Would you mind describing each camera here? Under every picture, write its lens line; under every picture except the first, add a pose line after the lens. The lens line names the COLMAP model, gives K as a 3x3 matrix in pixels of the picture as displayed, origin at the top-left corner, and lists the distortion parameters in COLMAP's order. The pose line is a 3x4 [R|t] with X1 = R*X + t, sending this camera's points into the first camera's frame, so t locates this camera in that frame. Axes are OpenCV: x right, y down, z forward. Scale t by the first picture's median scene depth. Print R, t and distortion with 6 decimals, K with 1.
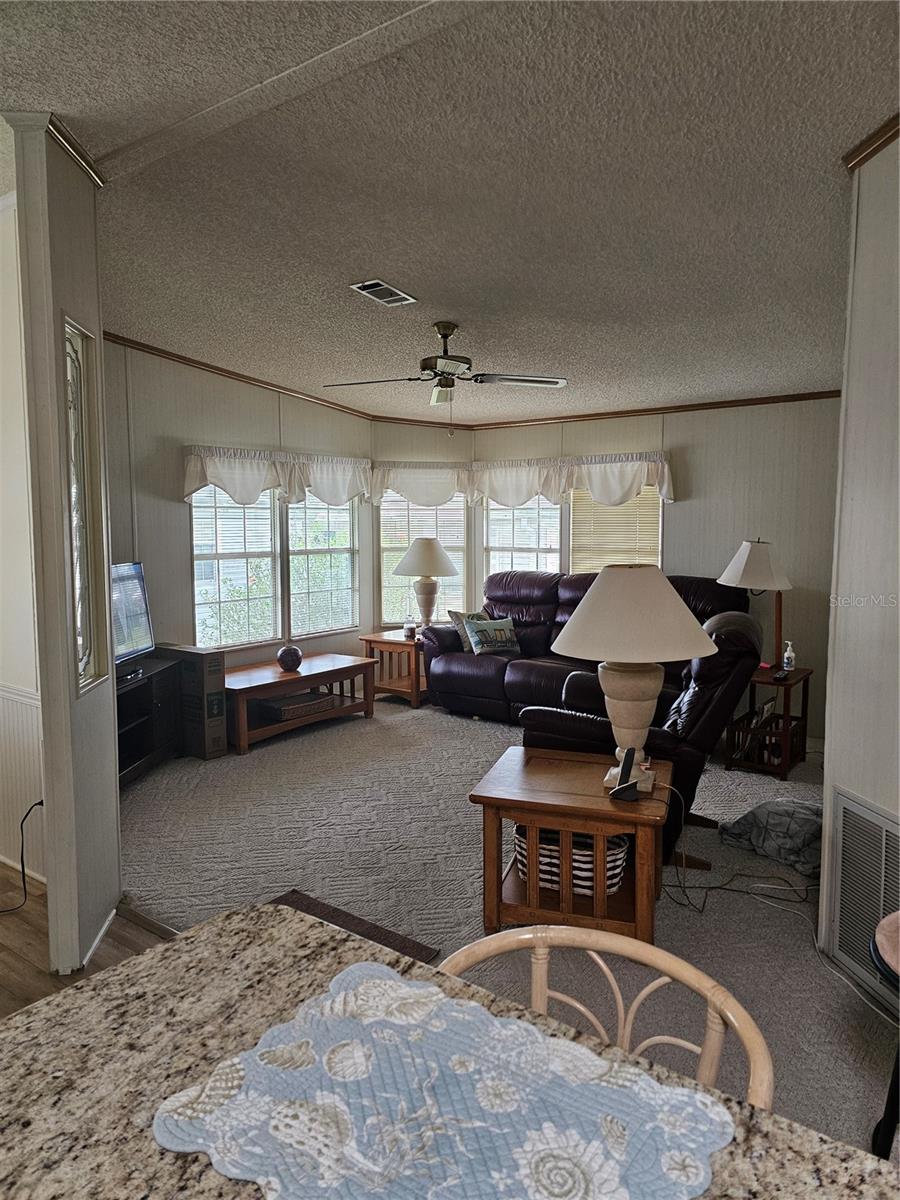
lens RADIAL K [[810.4, 0, 450.0], [0, 810.4, 600.0], [0, 0, 1]] dist [0.000528, 0.000102]
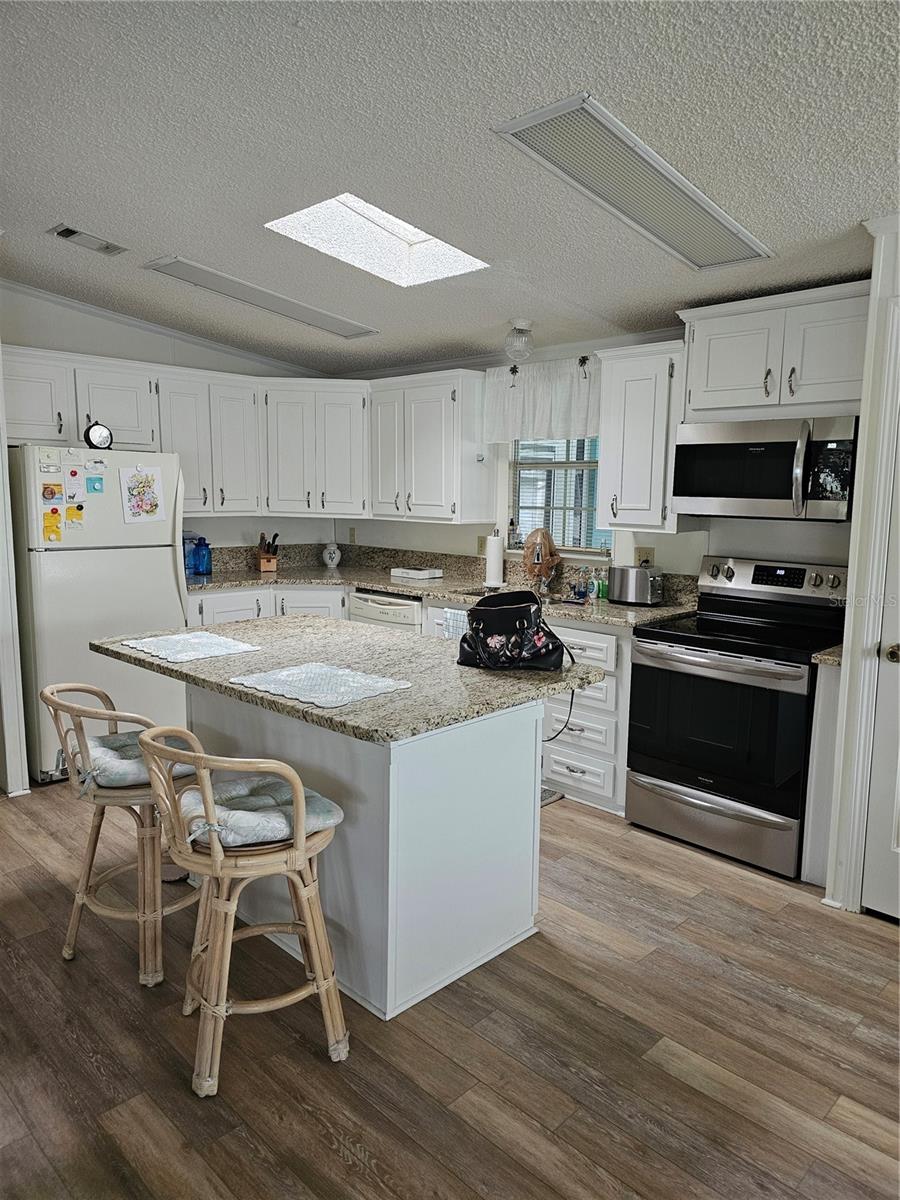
lens RADIAL K [[810.4, 0, 450.0], [0, 810.4, 600.0], [0, 0, 1]] dist [0.000528, 0.000102]
pose [[-0.991633, -0.027770, 0.126065, -0.700992], [0.002212, 0.972787, 0.231693, -0.309810], [-0.129068, 0.230033, -0.964586, 3.052266]]
